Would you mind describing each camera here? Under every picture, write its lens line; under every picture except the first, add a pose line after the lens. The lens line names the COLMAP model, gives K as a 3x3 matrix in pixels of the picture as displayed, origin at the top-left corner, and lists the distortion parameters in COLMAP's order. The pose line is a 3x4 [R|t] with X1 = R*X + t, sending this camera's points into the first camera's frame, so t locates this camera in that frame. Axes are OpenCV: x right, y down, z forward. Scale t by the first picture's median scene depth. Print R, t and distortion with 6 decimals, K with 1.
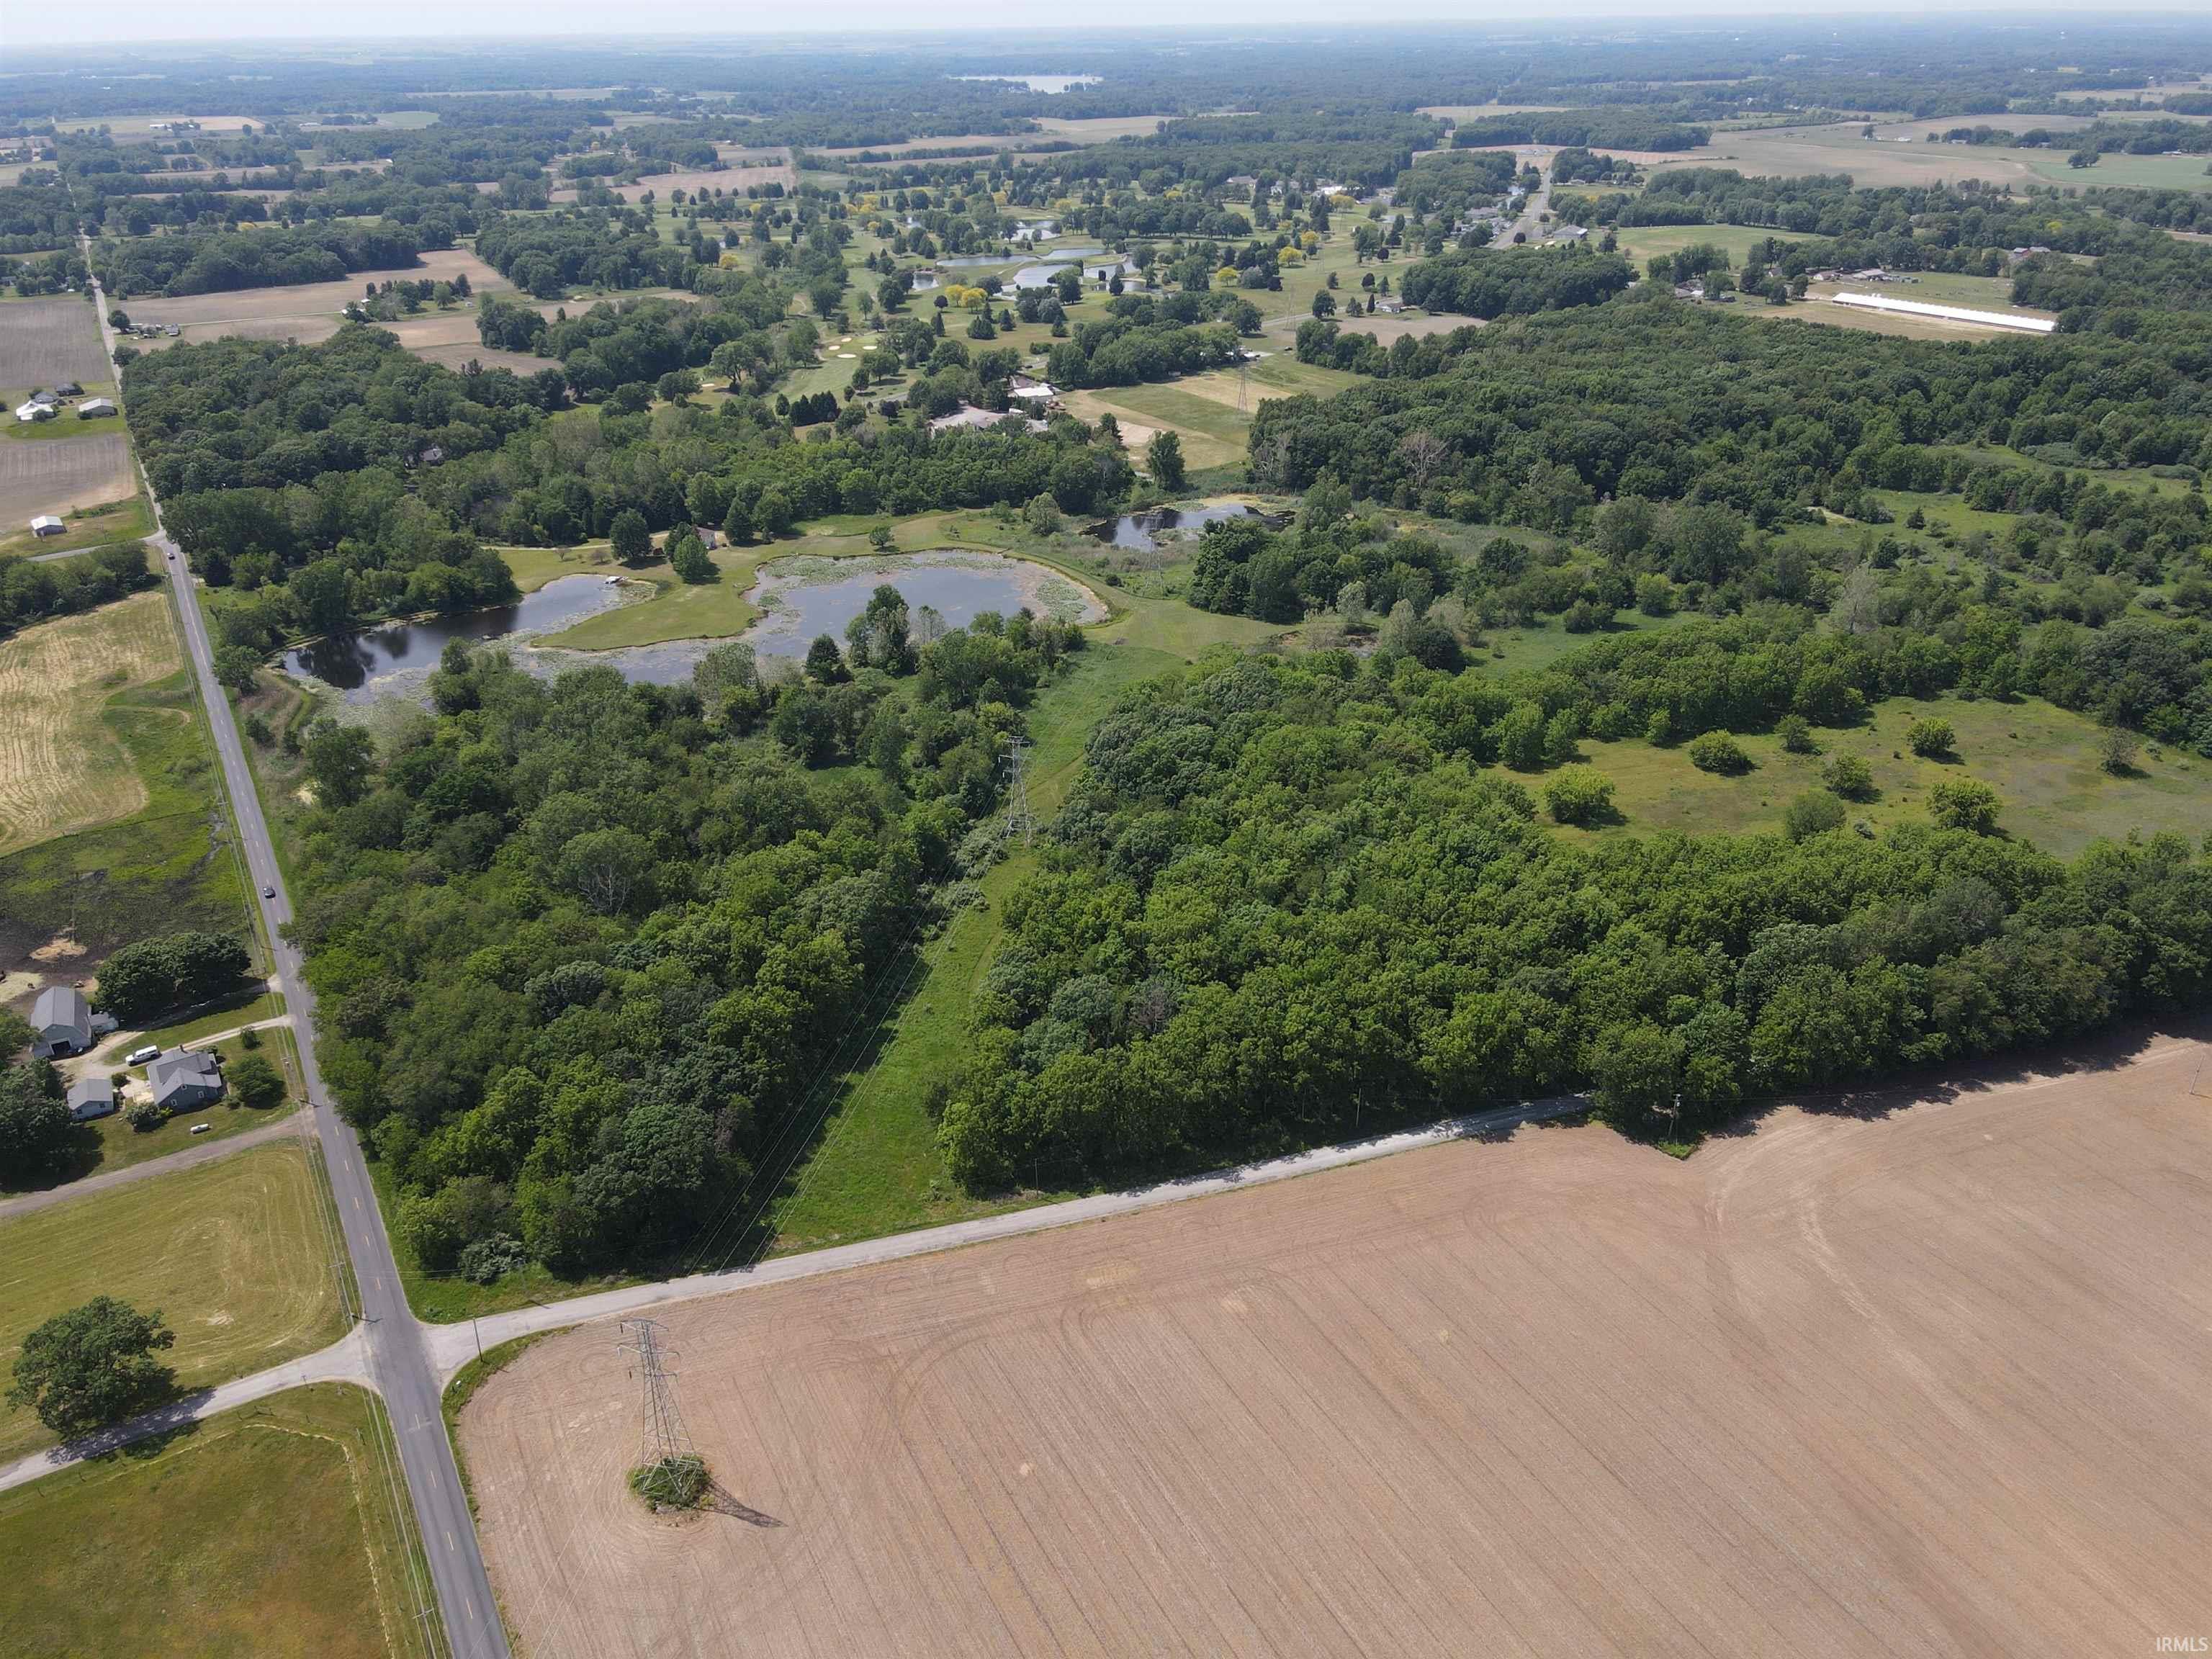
lens RADIAL K [[1599.5, 0, 1096.9], [0, 1599.5, 838.2], [0, 0, 1]] dist [0.011676, -0.003305]
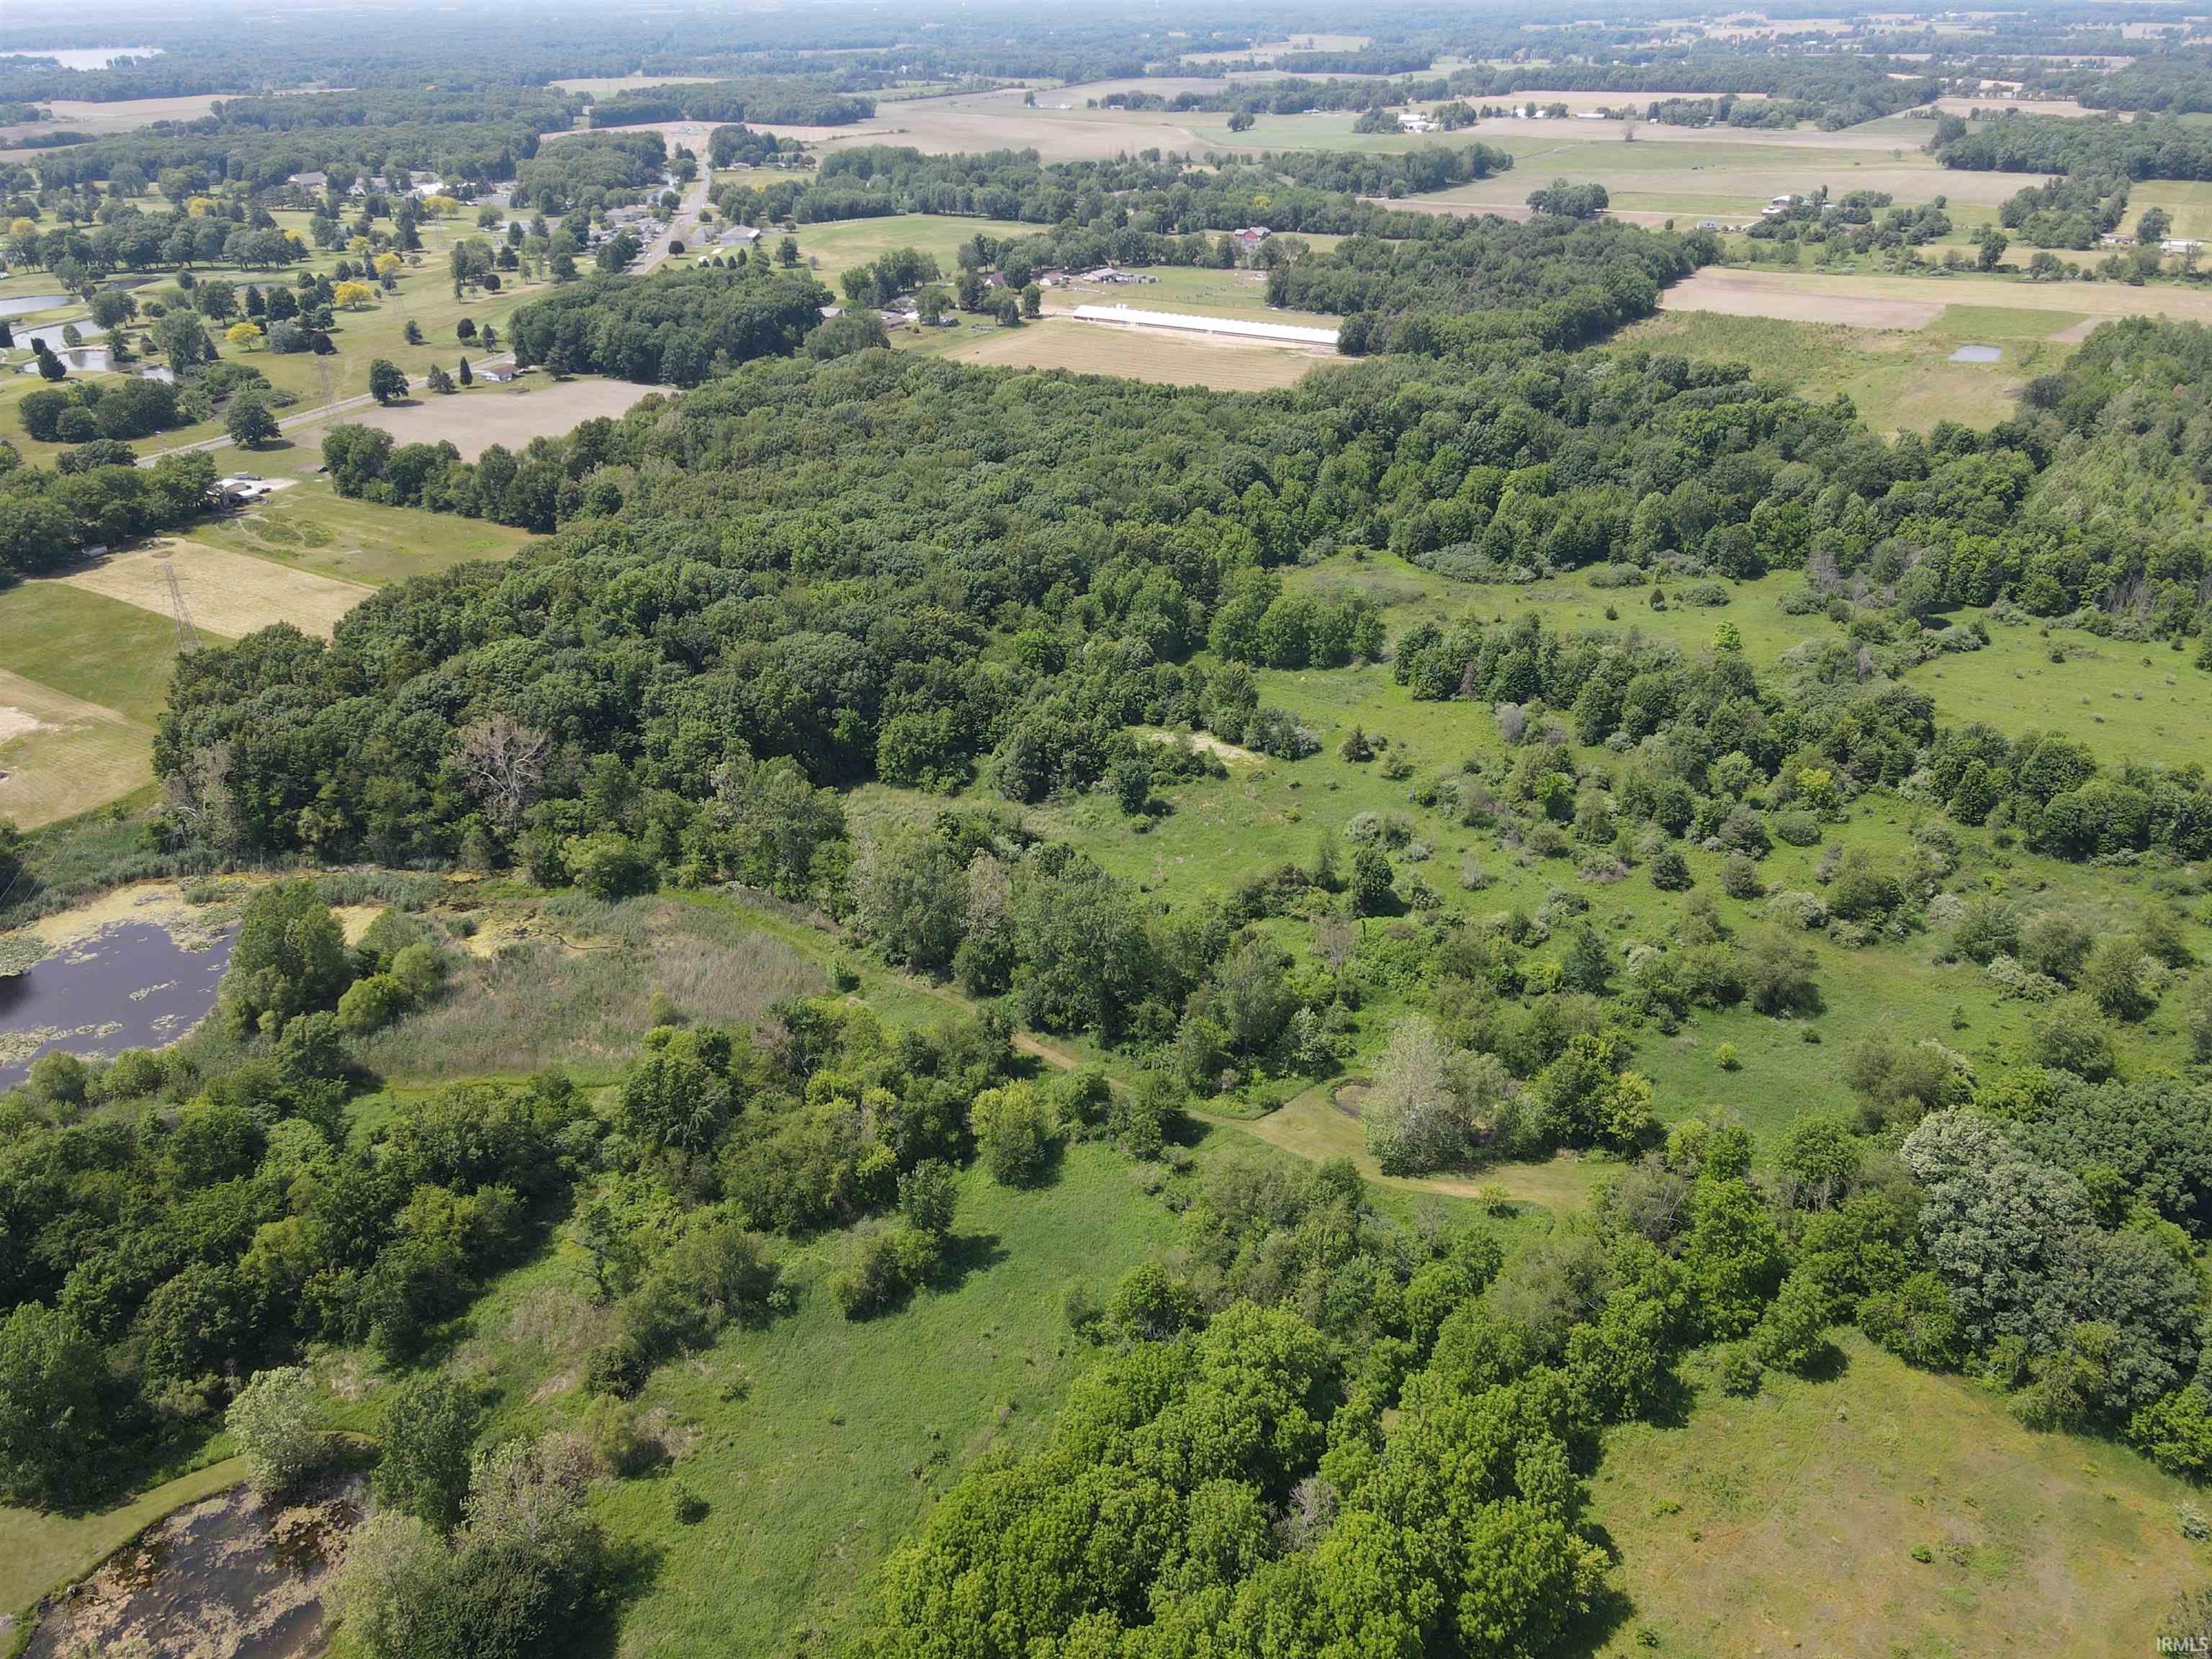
lens RADIAL K [[1599.5, 0, 1112.4], [0, 1599.5, 830.3], [0, 0, 1]] dist [0.011676, -0.003305]
pose [[0.889729, -0.209395, 0.405630, 0.087014], [0.205129, 0.977215, 0.054521, -0.109050], [-0.407805, 0.034697, 0.912410, 0.240883]]
